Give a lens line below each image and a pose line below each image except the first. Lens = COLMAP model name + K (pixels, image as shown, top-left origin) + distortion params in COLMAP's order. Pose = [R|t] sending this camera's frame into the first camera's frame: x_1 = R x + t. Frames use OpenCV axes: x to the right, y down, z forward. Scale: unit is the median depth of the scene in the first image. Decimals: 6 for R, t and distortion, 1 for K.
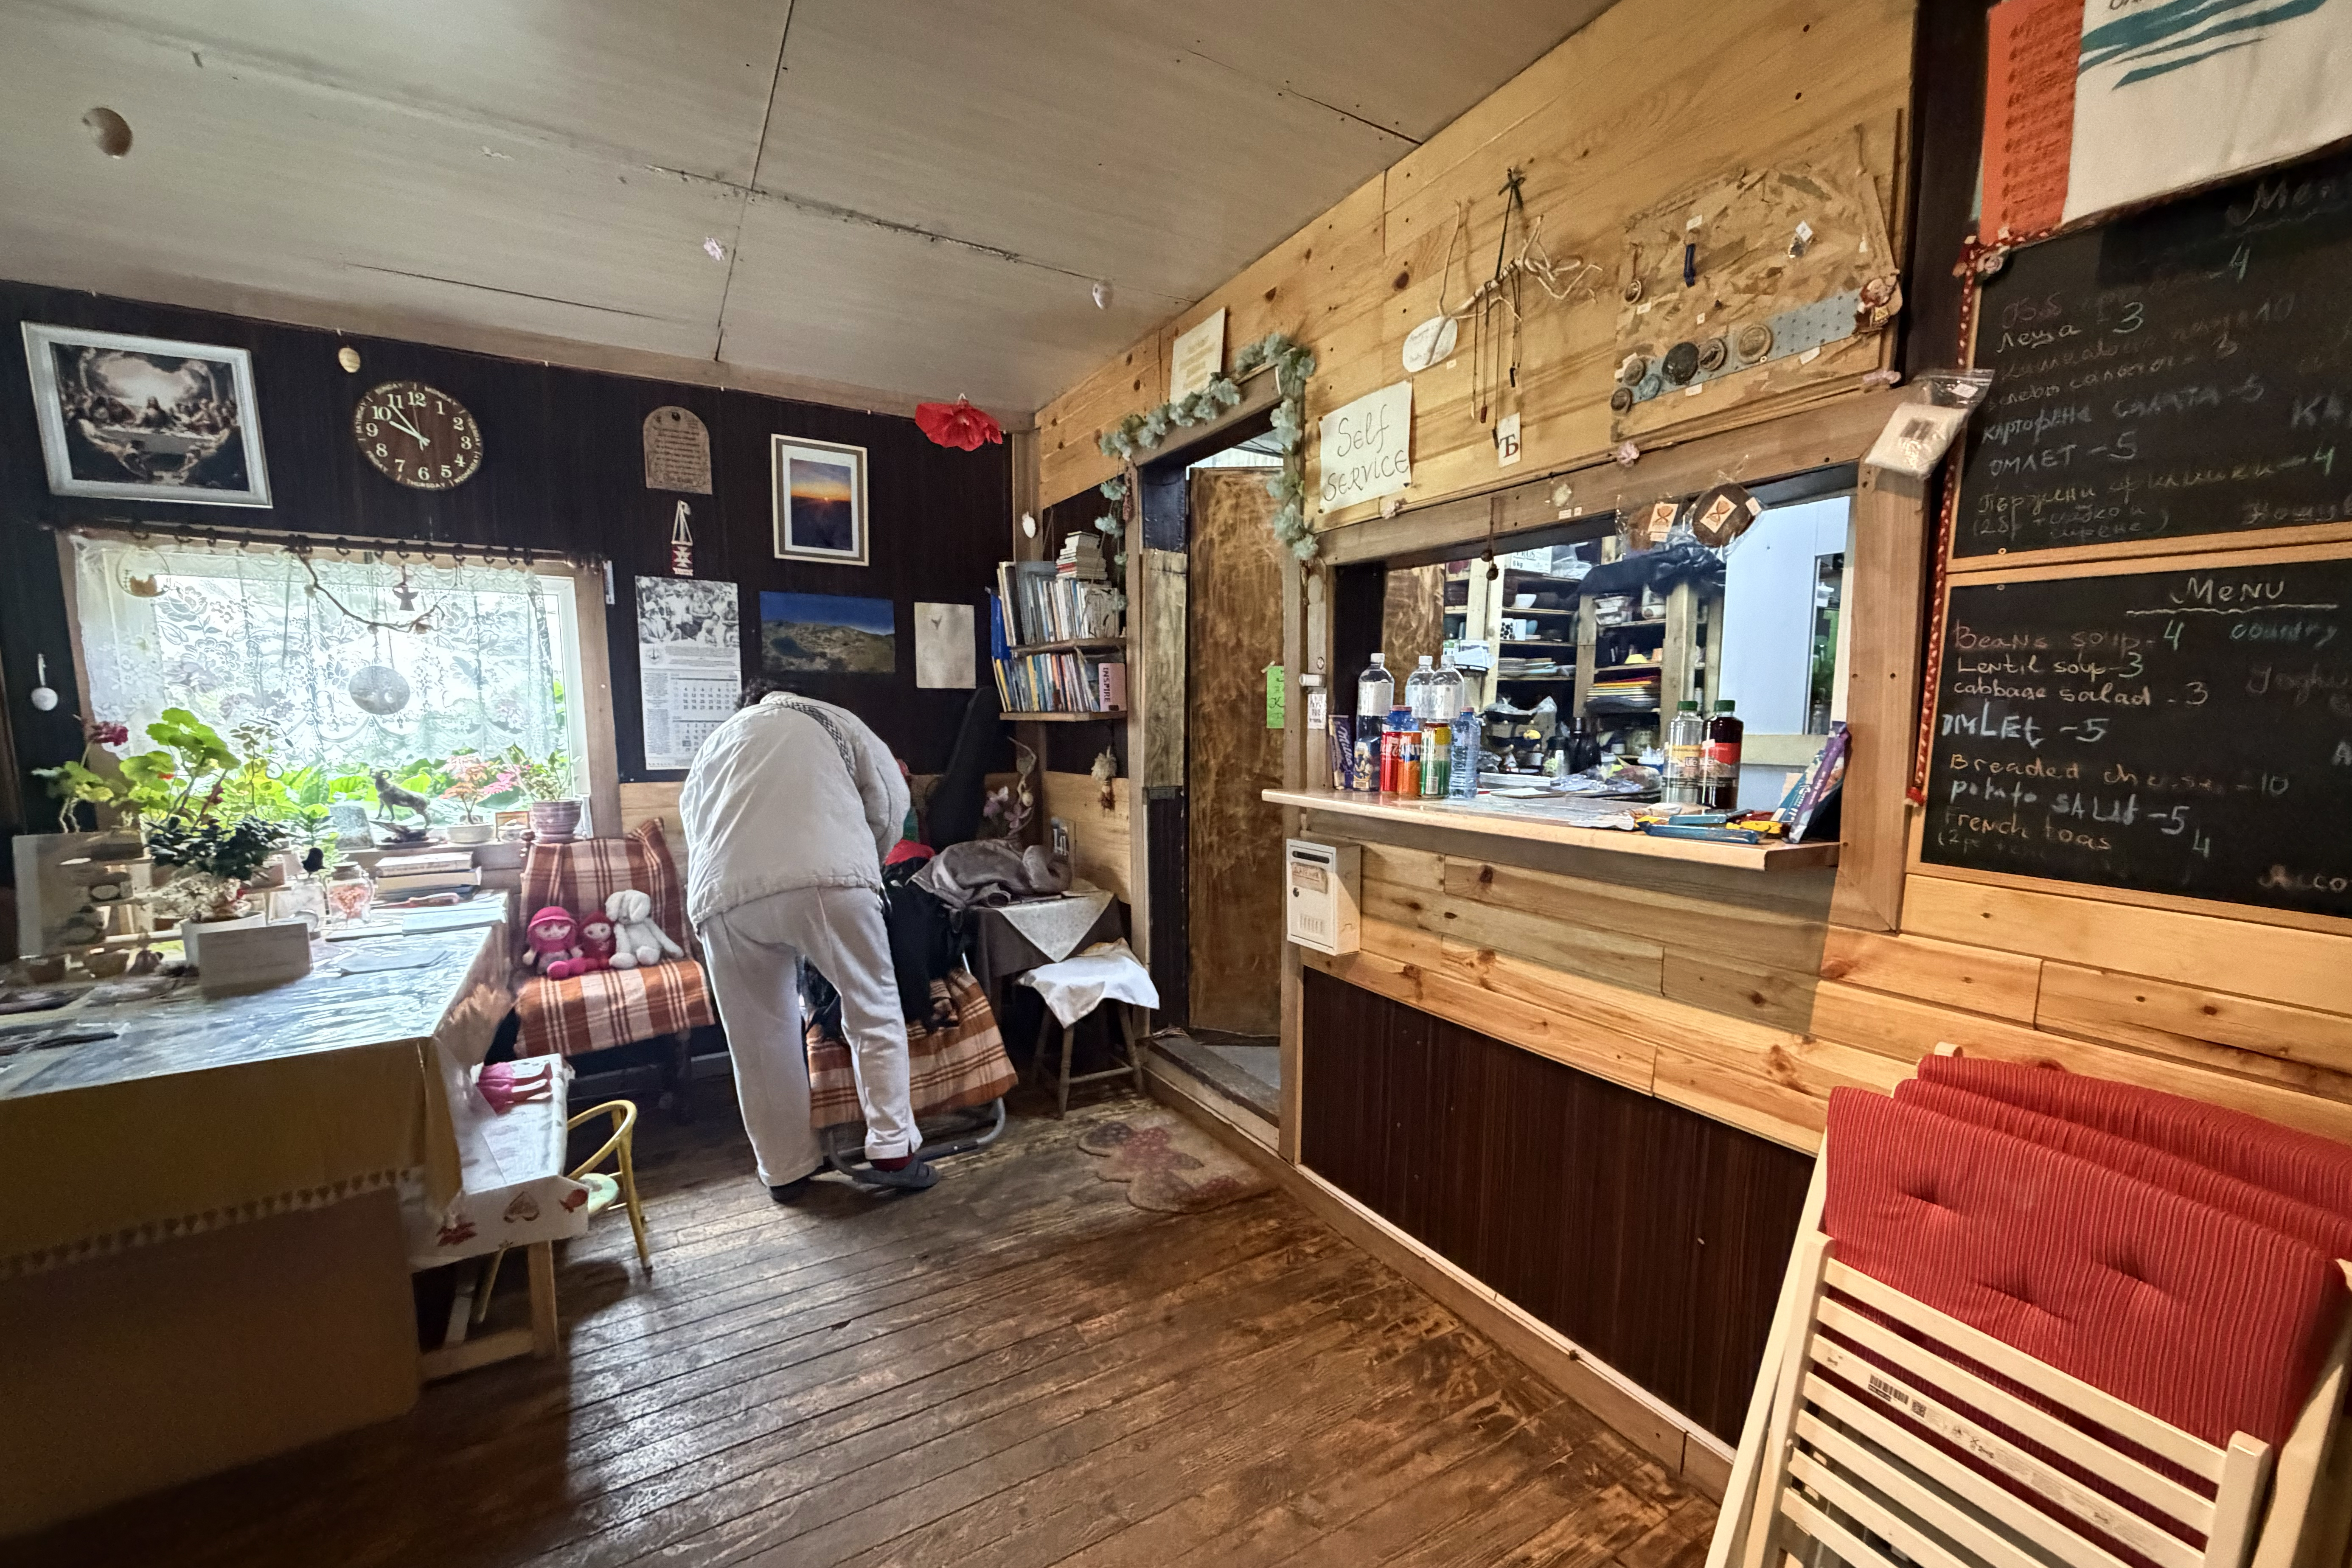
lens RADIAL K [[963.1, 0, 1241.3], [0, 963.1, 836.2], [0, 0, 1]] dist [-0.018229, -0.000388]
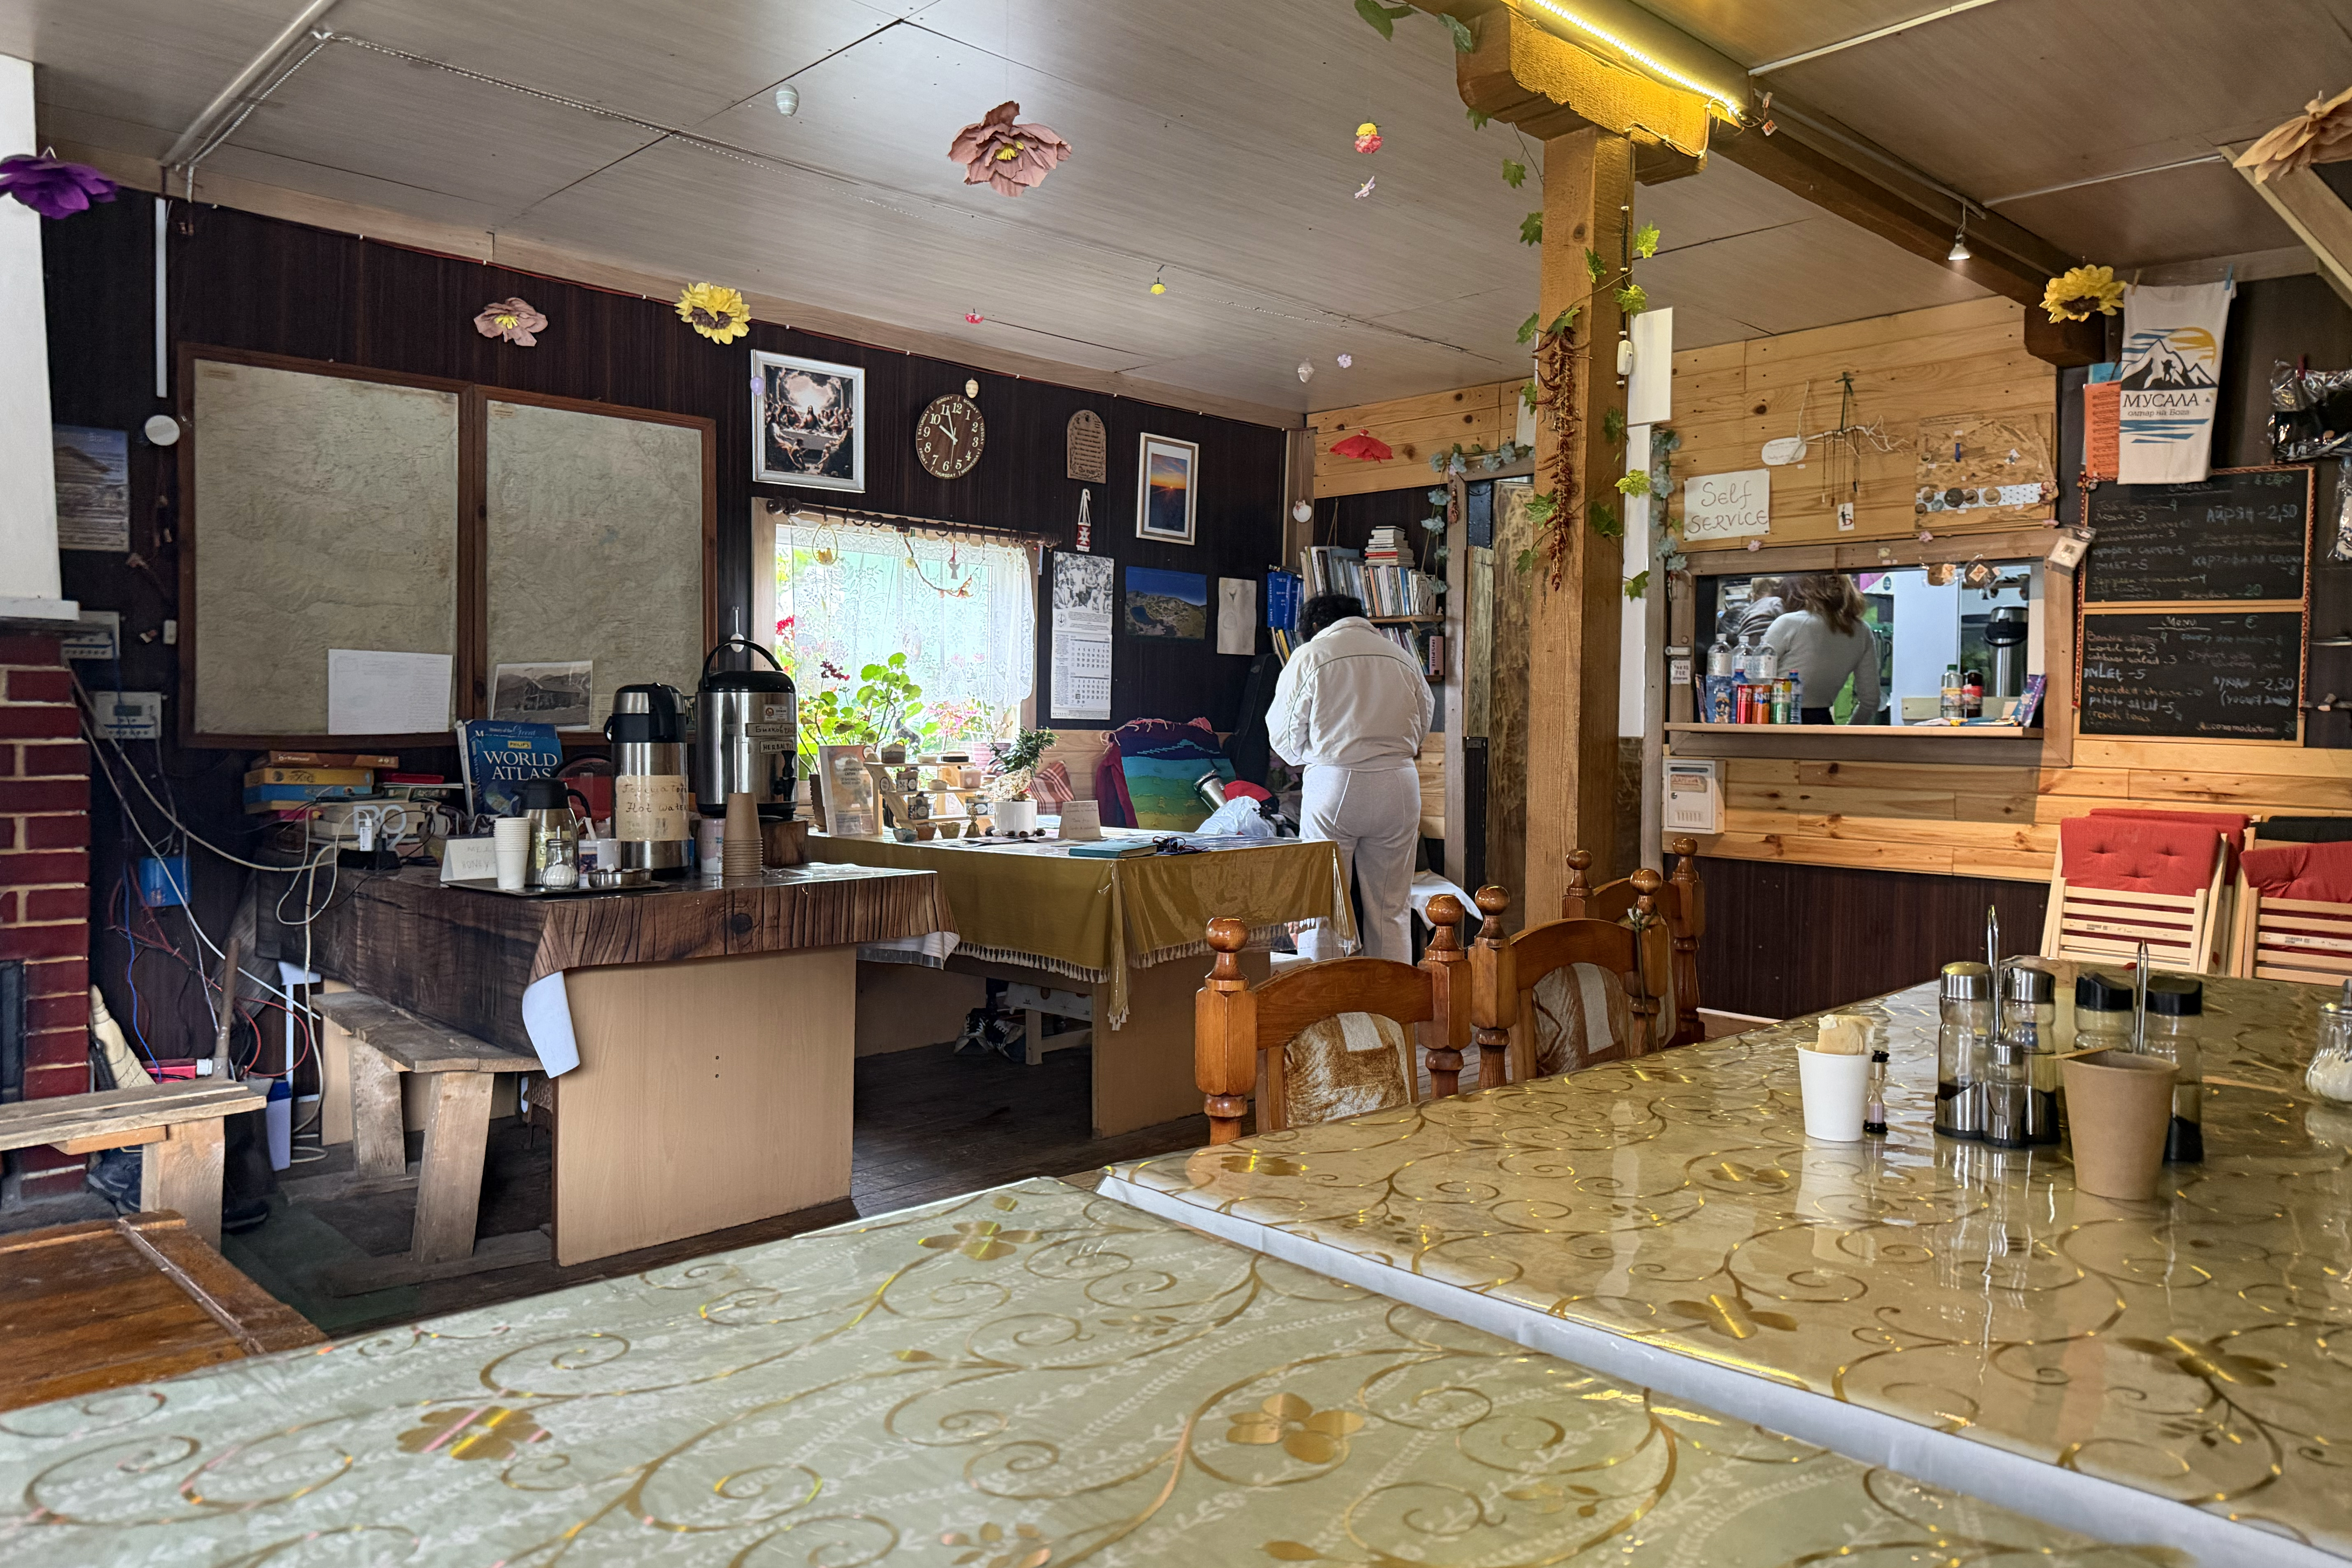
lens RADIAL K [[1630.1, 0, 1165.9], [0, 1630.1, 786.5], [0, 0, 1]] dist [-0.066849, -0.024282]
pose [[0.977701, 0.001828, 0.209993, -1.232993], [0.017090, 0.995953, -0.088239, 0.251297], [-0.209304, 0.089860, 0.973713, -1.237615]]
